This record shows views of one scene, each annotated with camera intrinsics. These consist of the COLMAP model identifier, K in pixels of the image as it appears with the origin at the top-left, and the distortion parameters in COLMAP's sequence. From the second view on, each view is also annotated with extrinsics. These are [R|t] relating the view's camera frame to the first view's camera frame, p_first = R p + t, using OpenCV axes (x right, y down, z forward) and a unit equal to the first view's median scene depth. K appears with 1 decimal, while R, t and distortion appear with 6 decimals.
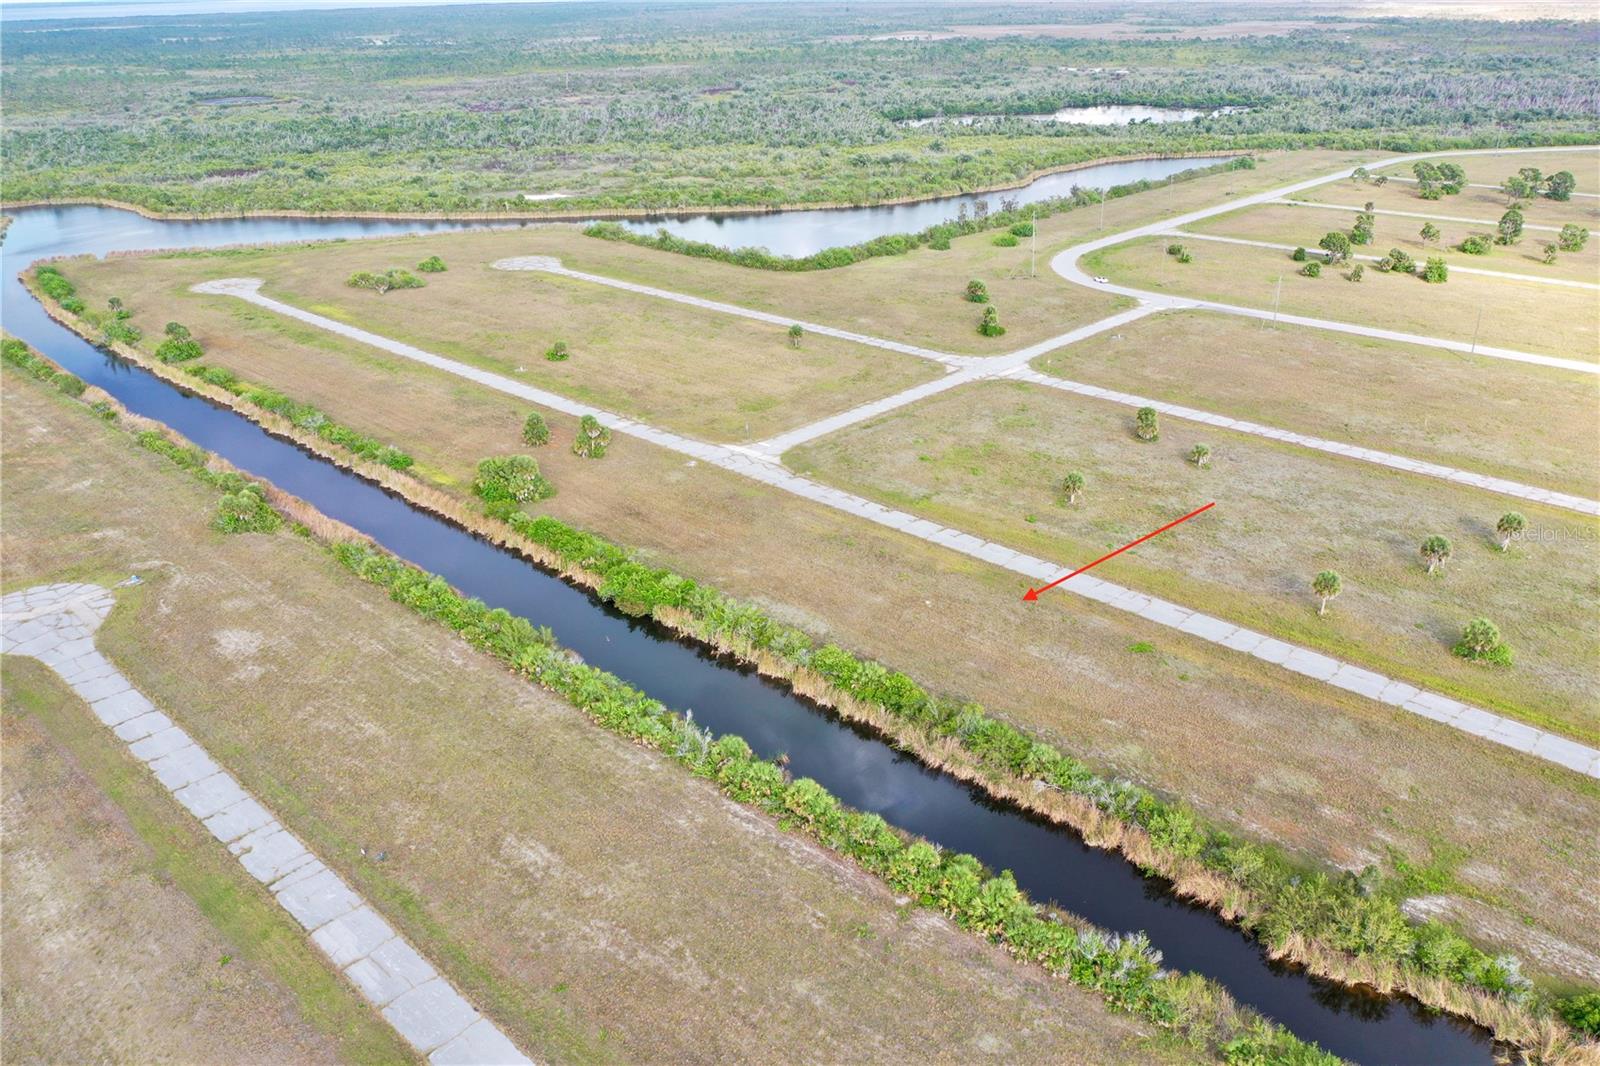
lens RADIAL K [[1261.8, 0, 798.5], [0, 1261.8, 530.0], [0, 0, 1]] dist [-0.003026, -0.004794]
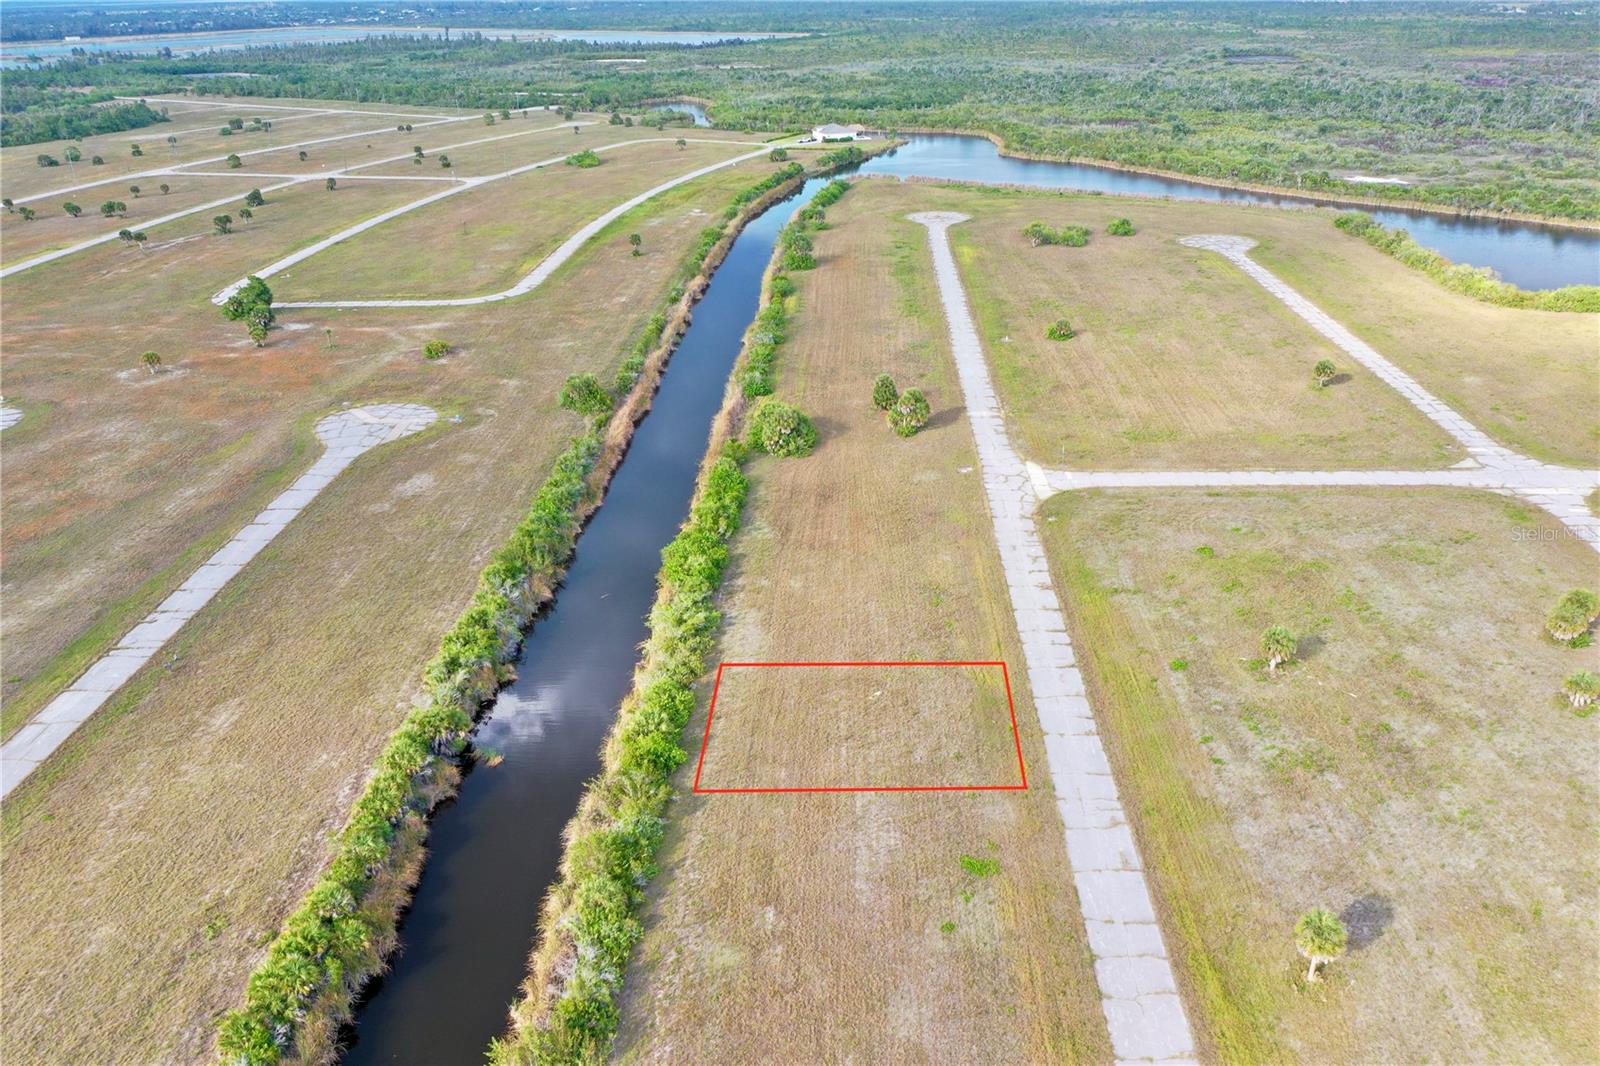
lens RADIAL K [[1261.8, 0, 802.4], [0, 1261.8, 531.2], [0, 0, 1]] dist [-0.003026, -0.004794]
pose [[0.669533, 0.309155, -0.675388, 0.446261], [-0.293192, 0.945432, 0.142116, -0.105495], [0.682469, 0.102867, 0.723640, 0.315617]]
